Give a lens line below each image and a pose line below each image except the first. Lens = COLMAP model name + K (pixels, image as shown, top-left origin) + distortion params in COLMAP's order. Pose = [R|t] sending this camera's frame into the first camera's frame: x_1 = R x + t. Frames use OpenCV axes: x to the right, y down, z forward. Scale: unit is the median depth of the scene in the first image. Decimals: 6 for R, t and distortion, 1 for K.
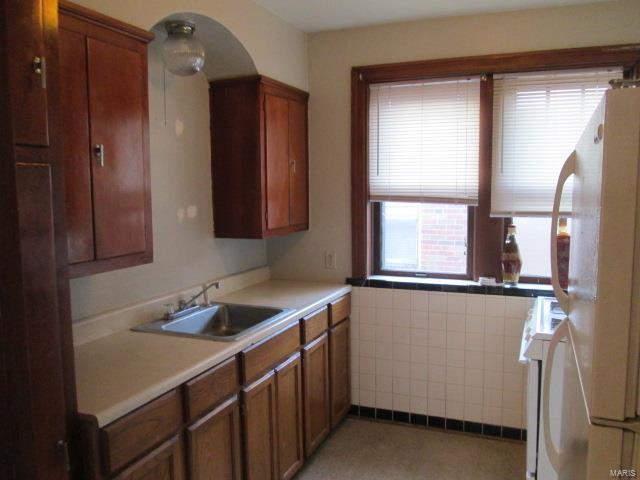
lens RADIAL K [[548.4, 0, 323.2], [0, 548.4, 239.2], [0, 0, 1]] dist [-0.028308, 0.009015]
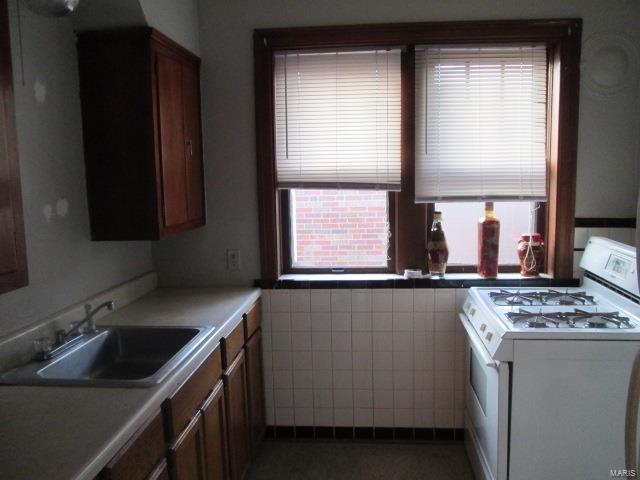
lens RADIAL K [[548.4, 0, 331.0], [0, 548.4, 239.4], [0, 0, 1]] dist [-0.028308, 0.009015]
pose [[0.955710, -0.047848, 0.290396, -0.097181], [0.042044, 0.998772, 0.026197, -0.010410], [-0.291293, -0.012827, 0.956548, 0.168885]]
